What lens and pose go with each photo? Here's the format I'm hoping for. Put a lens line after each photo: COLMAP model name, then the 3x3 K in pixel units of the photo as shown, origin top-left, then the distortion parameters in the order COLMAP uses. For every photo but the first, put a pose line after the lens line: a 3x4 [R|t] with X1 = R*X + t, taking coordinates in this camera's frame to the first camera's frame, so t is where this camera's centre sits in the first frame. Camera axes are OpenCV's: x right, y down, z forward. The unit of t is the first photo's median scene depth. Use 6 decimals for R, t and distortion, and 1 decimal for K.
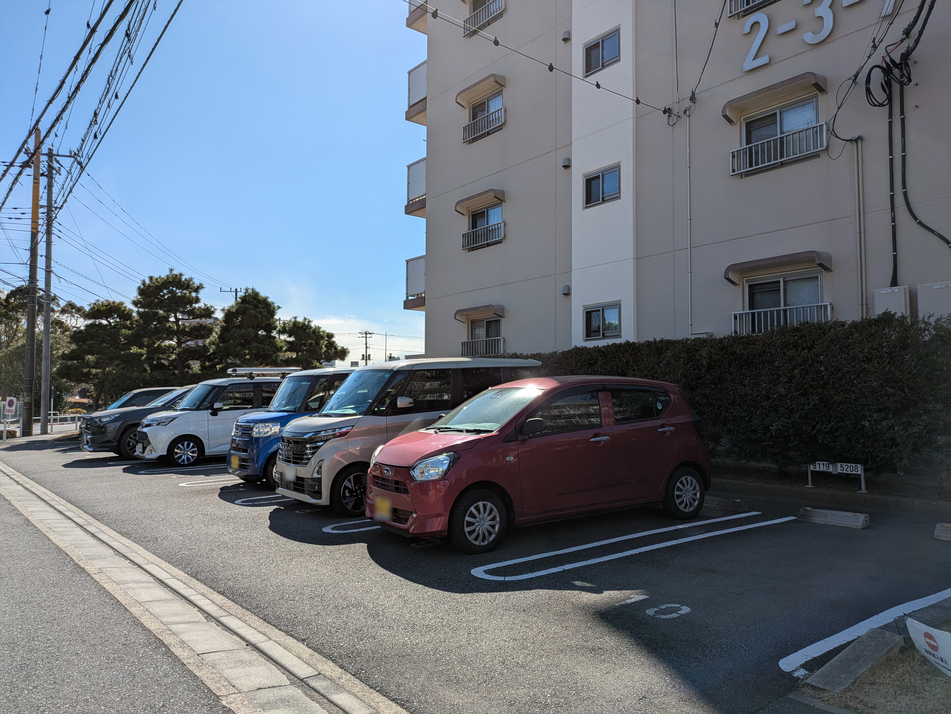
lens RADIAL K [[692.8, 0, 475.9], [0, 692.8, 355.2], [0, 0, 1]] dist [0.040327, -0.017993]
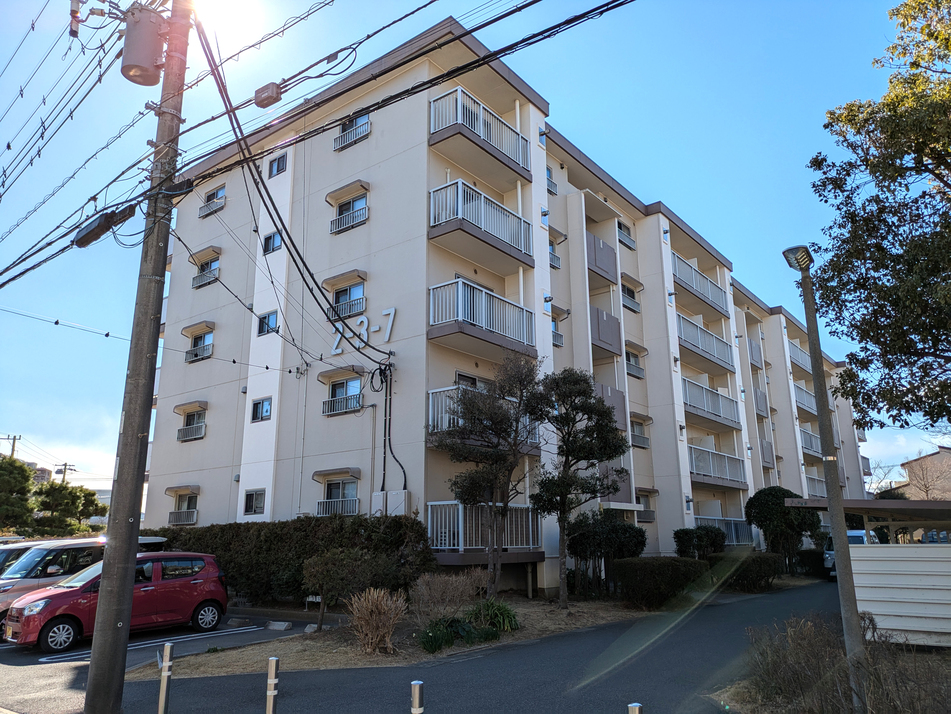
lens RADIAL K [[692.8, 0, 476.1], [0, 692.8, 359.6], [0, 0, 1]] dist [0.040327, -0.017993]
pose [[0.972644, 0.043060, 0.228276, 0.339009], [0.000988, 0.981895, -0.189423, -0.075910], [-0.232300, 0.184467, 0.954992, -0.672006]]
